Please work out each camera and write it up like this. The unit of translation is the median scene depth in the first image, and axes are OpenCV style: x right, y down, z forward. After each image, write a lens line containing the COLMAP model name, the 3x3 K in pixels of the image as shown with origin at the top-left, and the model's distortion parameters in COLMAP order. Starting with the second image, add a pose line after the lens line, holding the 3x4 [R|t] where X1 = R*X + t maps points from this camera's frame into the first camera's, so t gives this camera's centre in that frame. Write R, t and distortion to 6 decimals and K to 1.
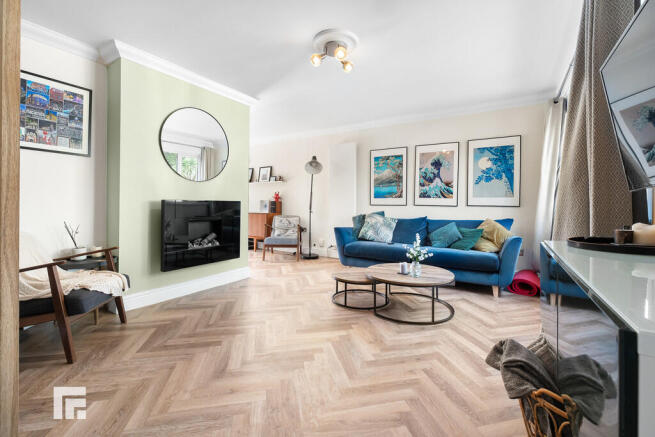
lens RADIAL K [[287.9, 0, 327.7], [0, 287.9, 203.8], [0, 0, 1]] dist [-0.002095, 0.000035]
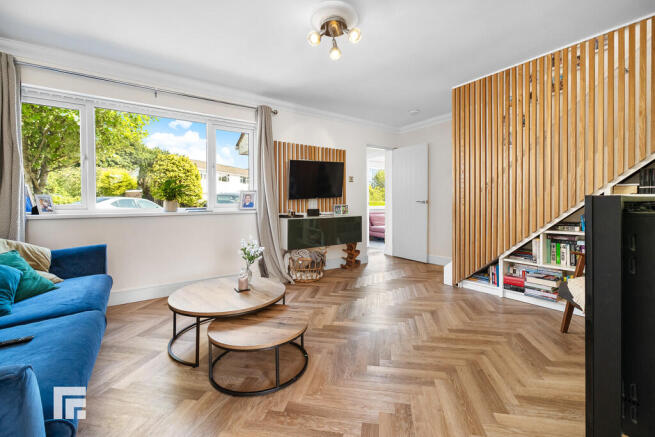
lens RADIAL K [[287.9, 0, 327.7], [0, 287.9, 203.8], [0, 0, 1]] dist [-0.002095, 0.000035]
pose [[-0.927148, -0.007809, 0.374613, -0.173733], [-0.007230, 0.999970, 0.002949, -0.004923], [-0.374625, 0.000026, -0.927177, 1.096515]]
